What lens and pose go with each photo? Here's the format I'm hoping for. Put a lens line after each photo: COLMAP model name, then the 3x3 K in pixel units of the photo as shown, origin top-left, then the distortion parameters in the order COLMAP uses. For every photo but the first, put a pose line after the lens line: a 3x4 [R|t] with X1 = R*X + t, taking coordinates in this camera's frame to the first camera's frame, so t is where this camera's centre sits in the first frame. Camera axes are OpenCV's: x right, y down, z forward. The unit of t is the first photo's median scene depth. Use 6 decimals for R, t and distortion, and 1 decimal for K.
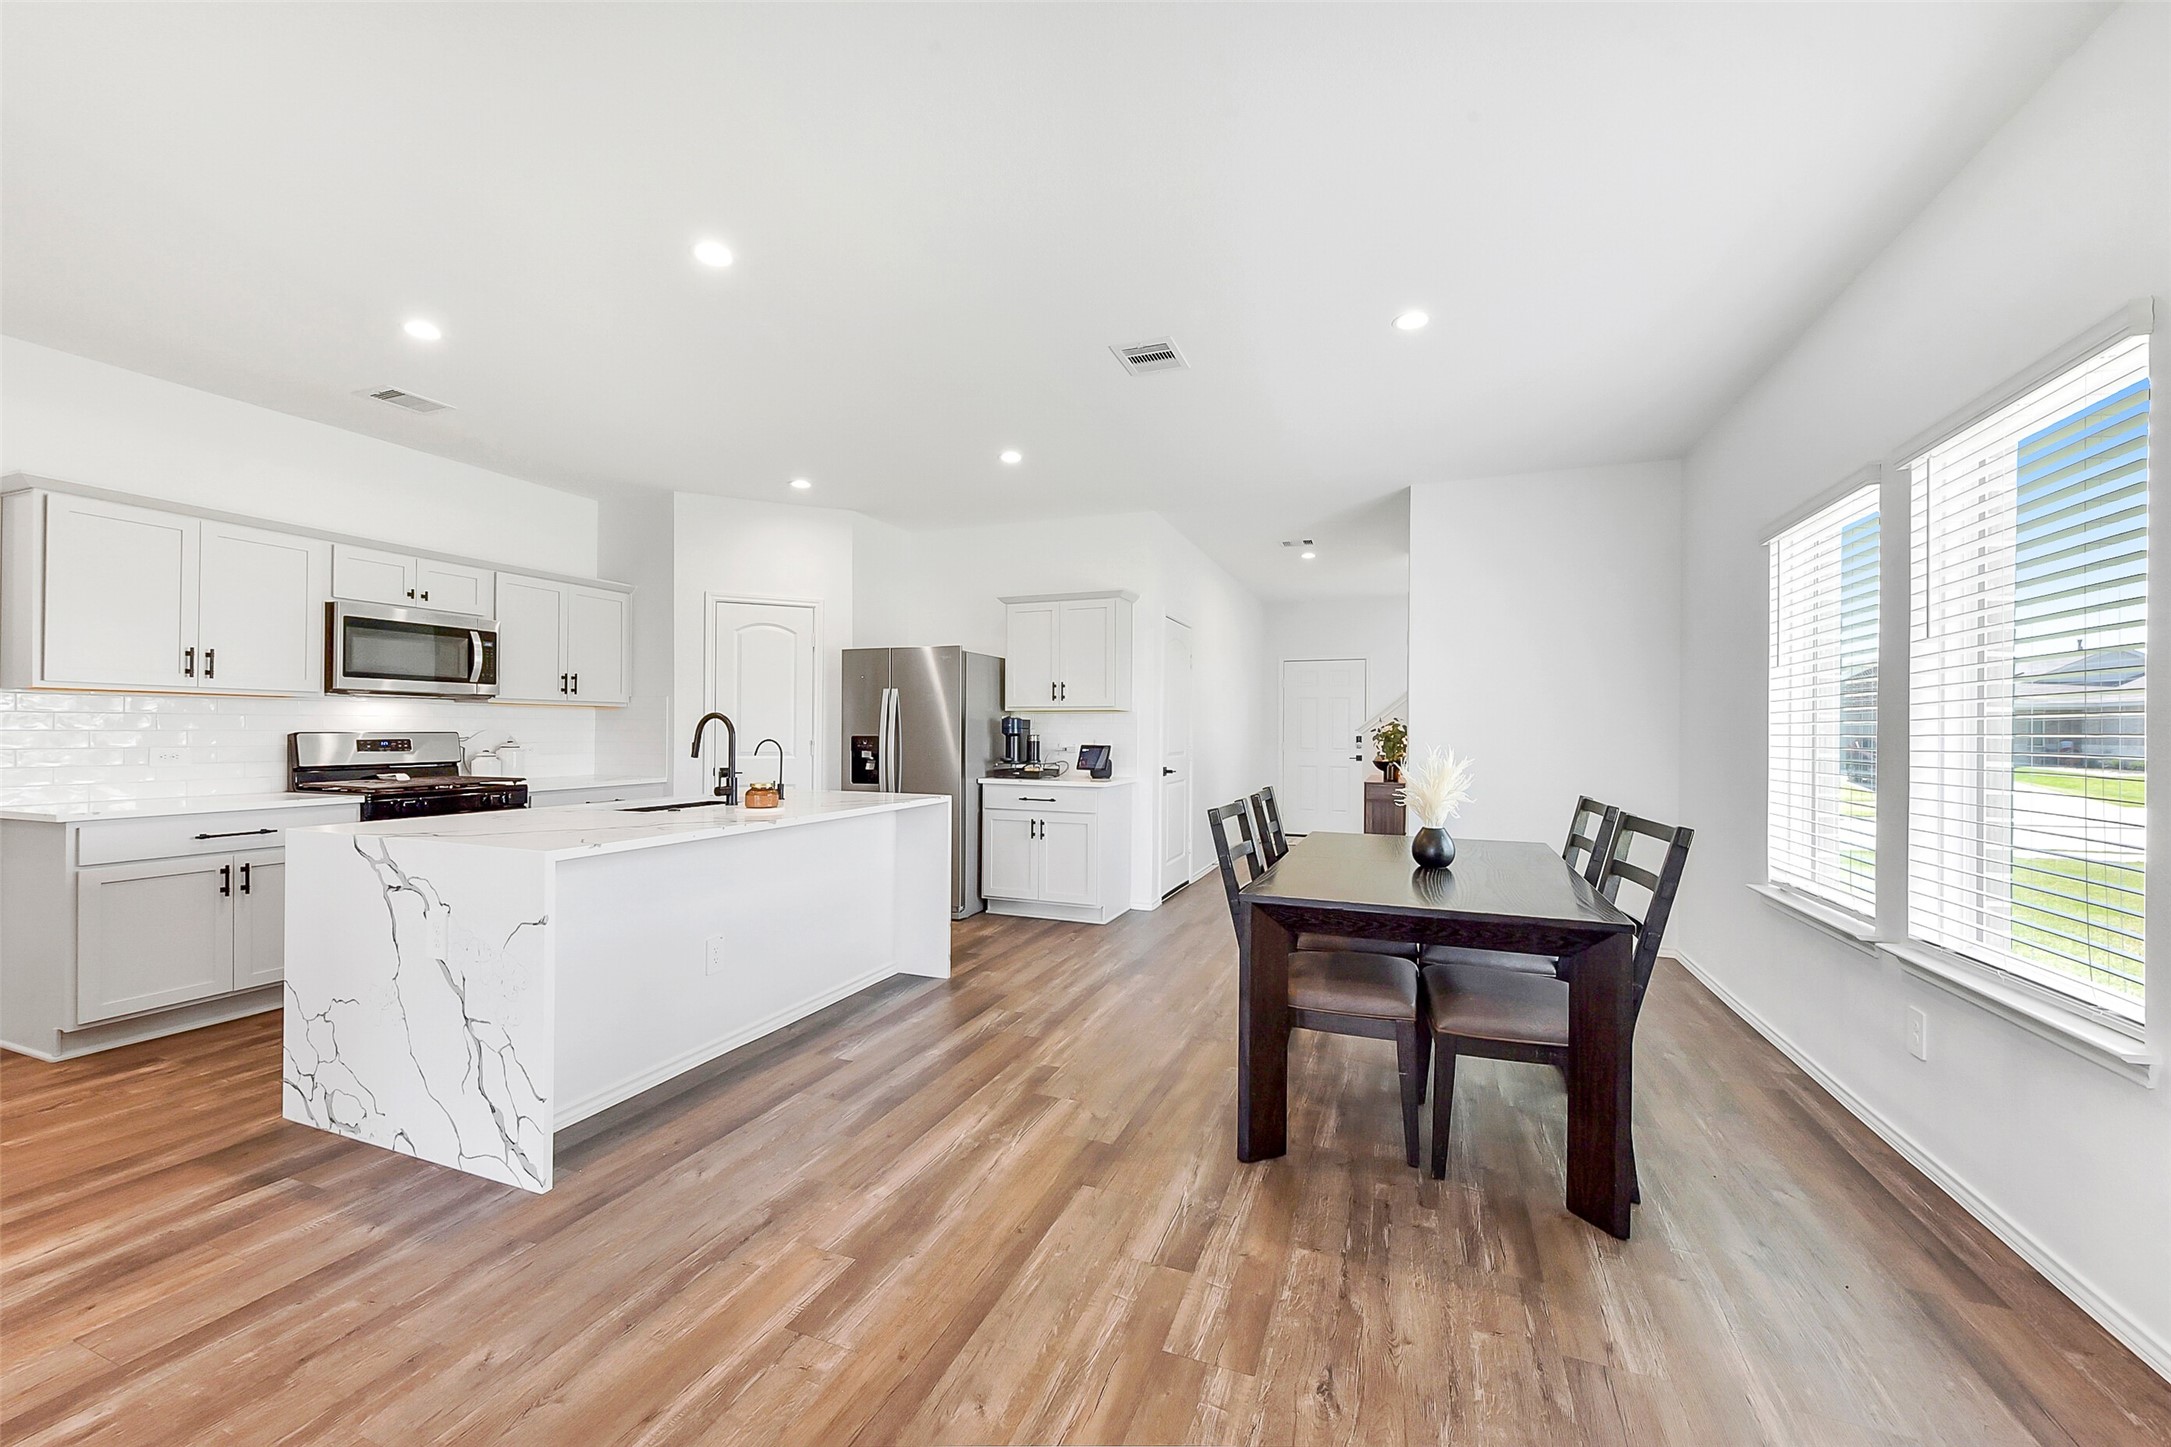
lens RADIAL K [[844.2, 0, 1084.2], [0, 844.2, 728.9], [0, 0, 1]] dist [0.003697, -0.001877]
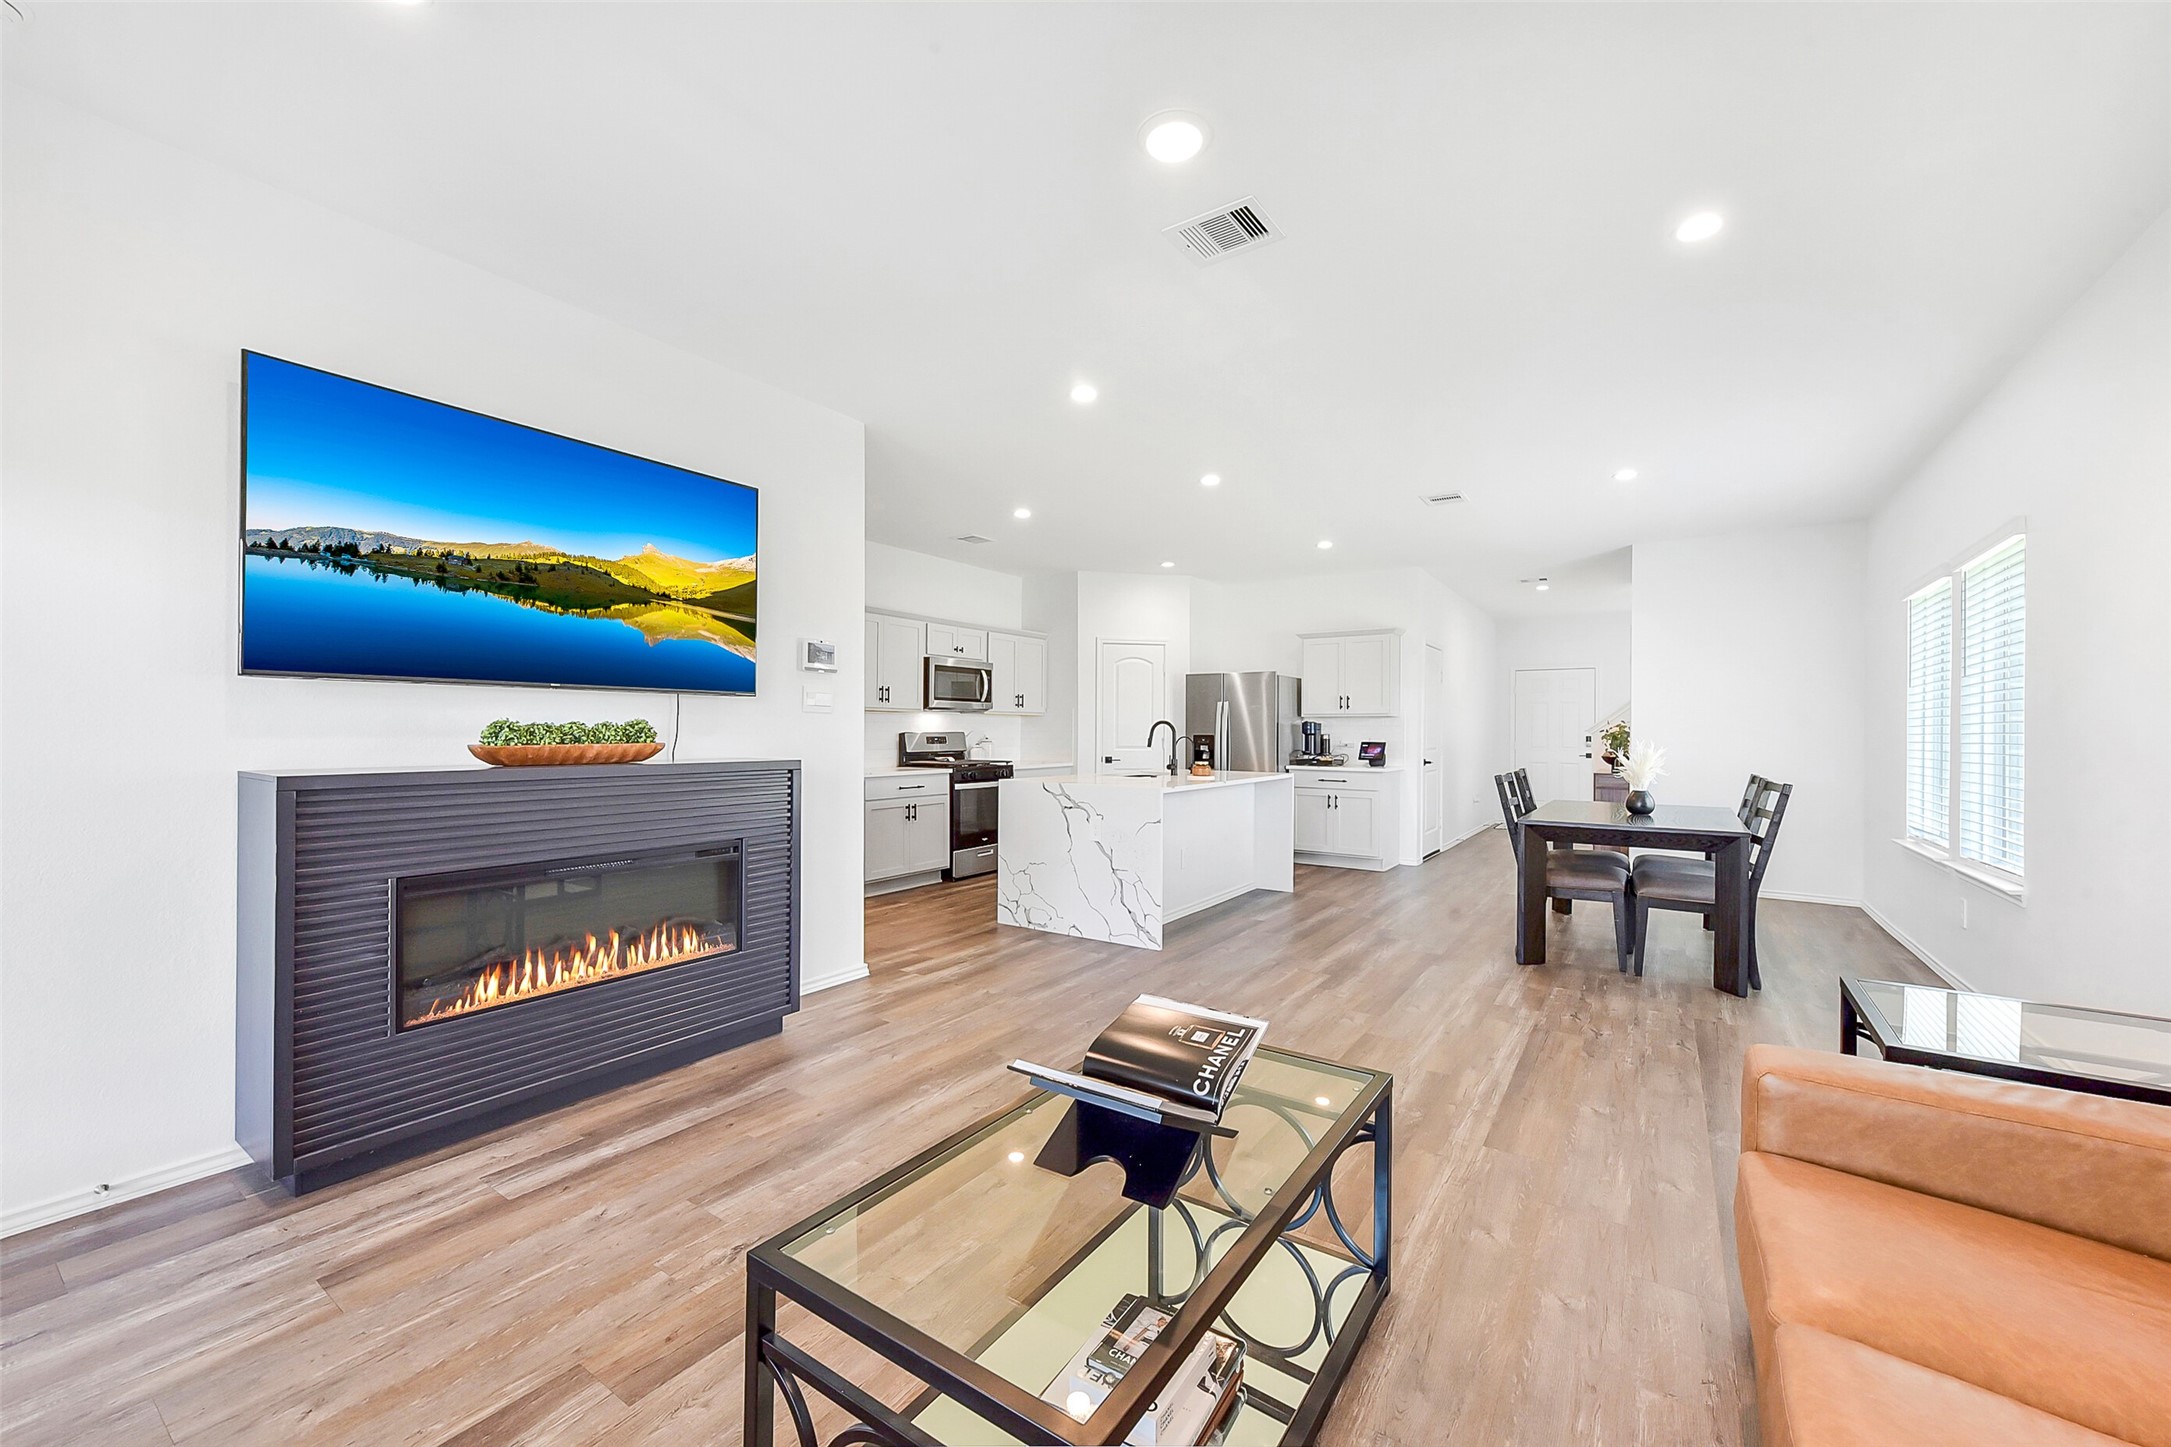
lens RADIAL K [[844.2, 0, 1080.3], [0, 844.2, 731.3], [0, 0, 1]] dist [0.003697, -0.001877]
pose [[0.974695, 0.000239, -0.223540, -0.201622], [0.000110, 0.999999, 0.001549, -0.000394], [0.223541, -0.001534, 0.974693, -0.609056]]
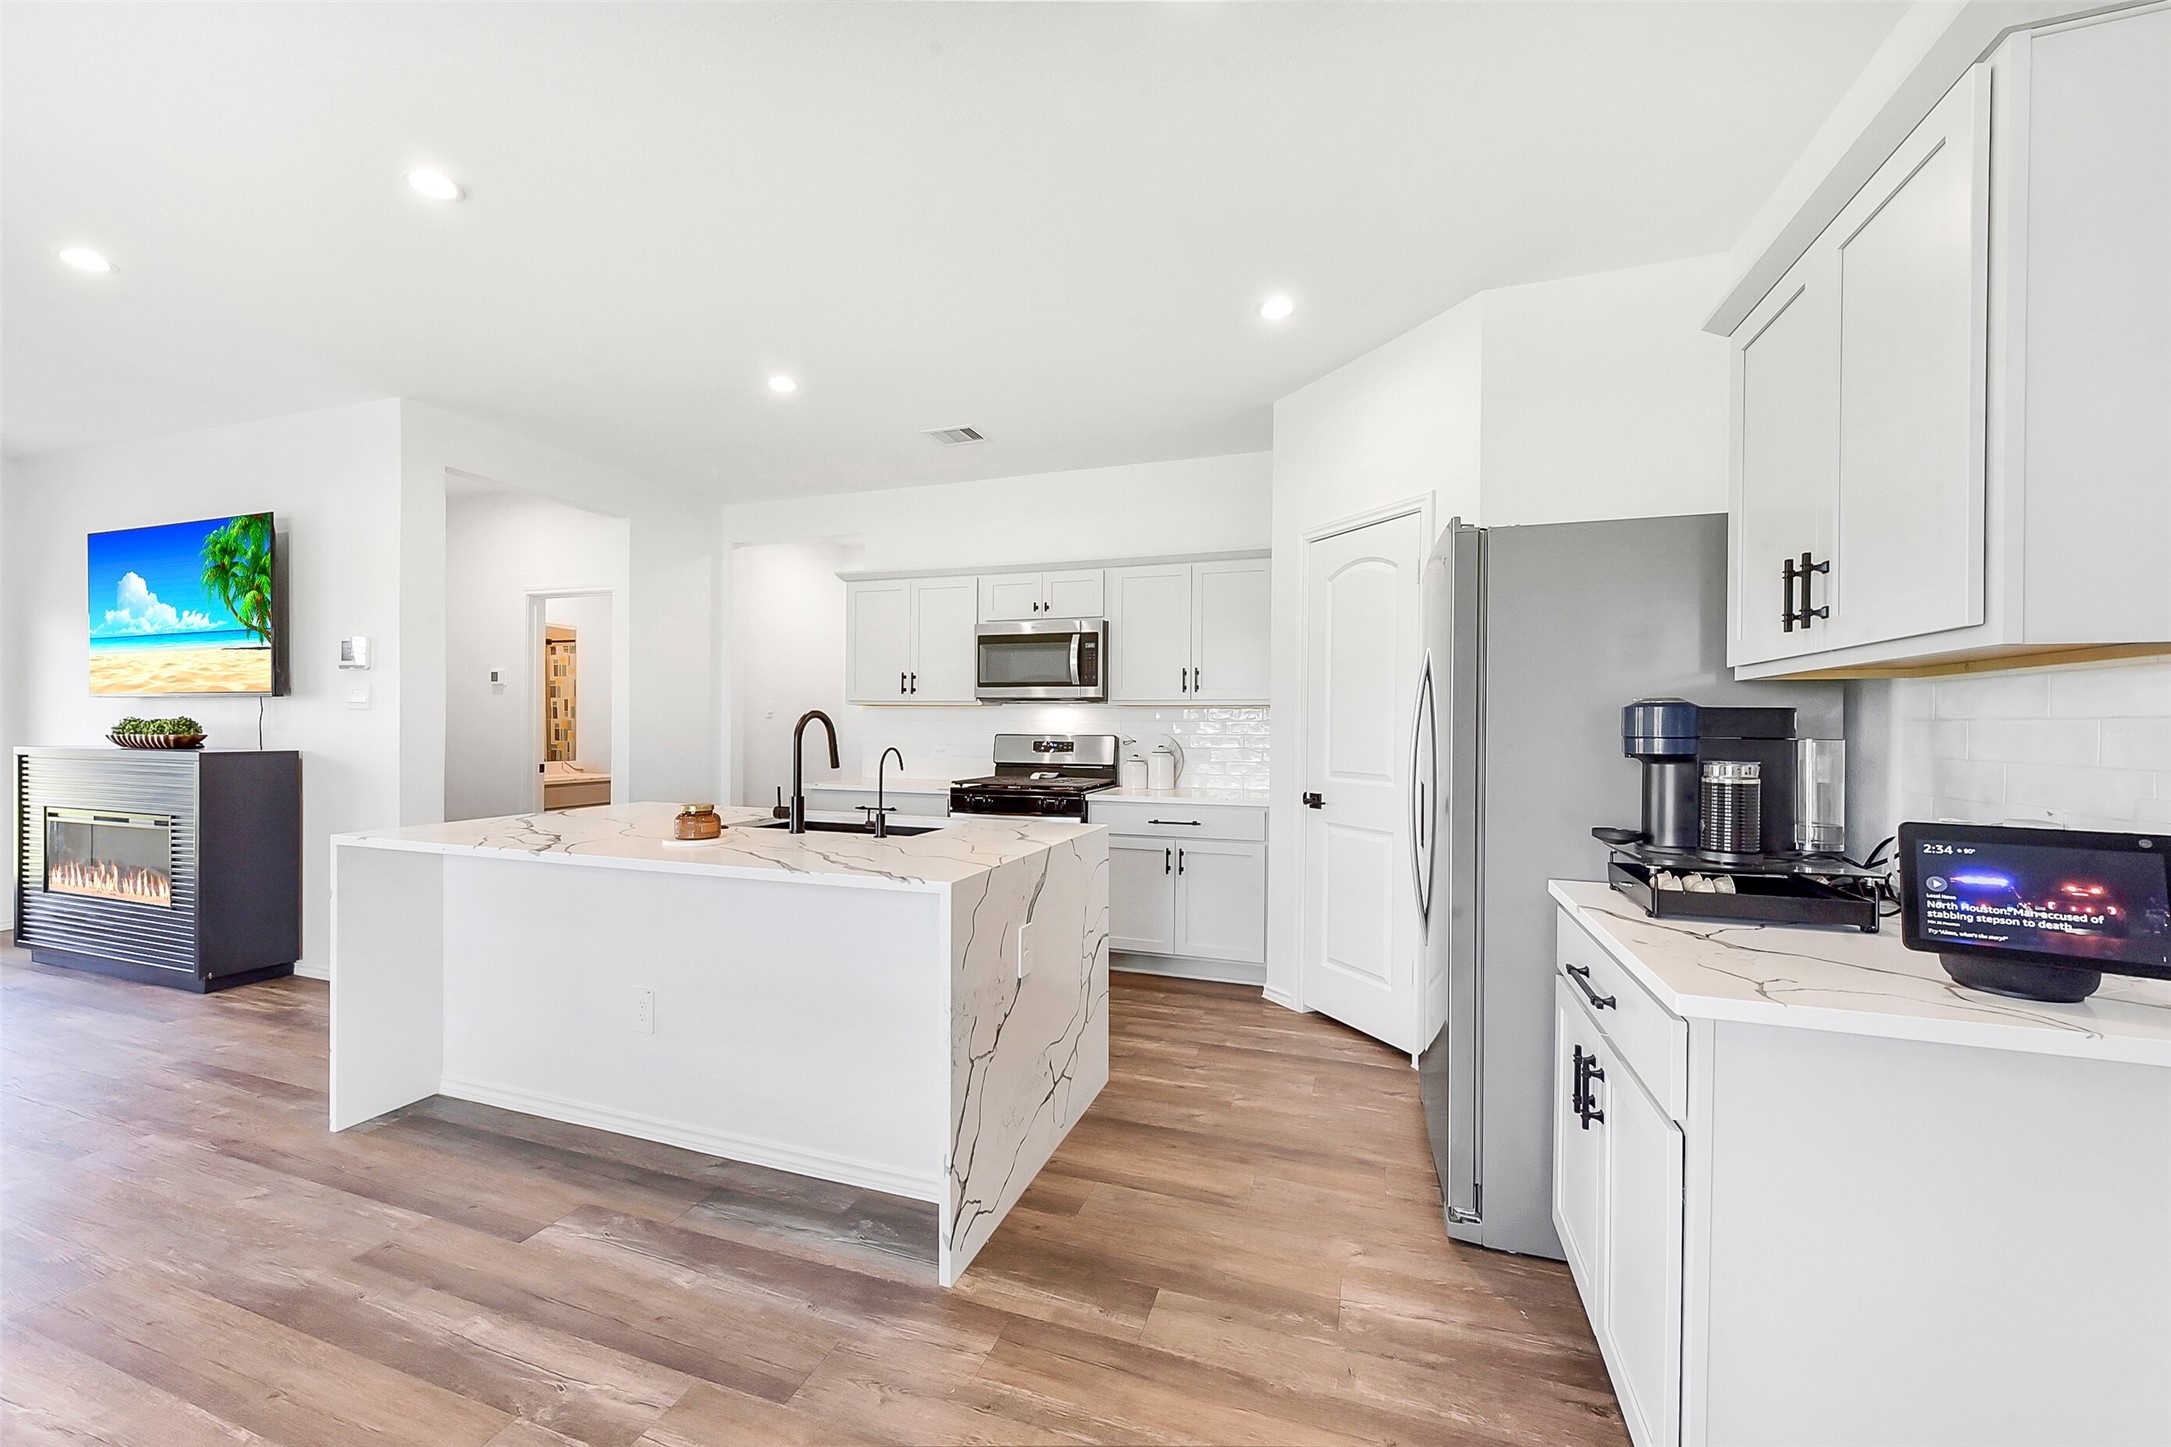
lens RADIAL K [[844.2, 0, 1079.5], [0, 844.2, 728.3], [0, 0, 1]] dist [0.003697, -0.001877]
pose [[0.036190, -0.003640, -0.999338, 0.306637], [-0.008311, 0.999958, -0.003943, -0.001032], [0.999310, 0.008448, 0.036158, 1.101145]]
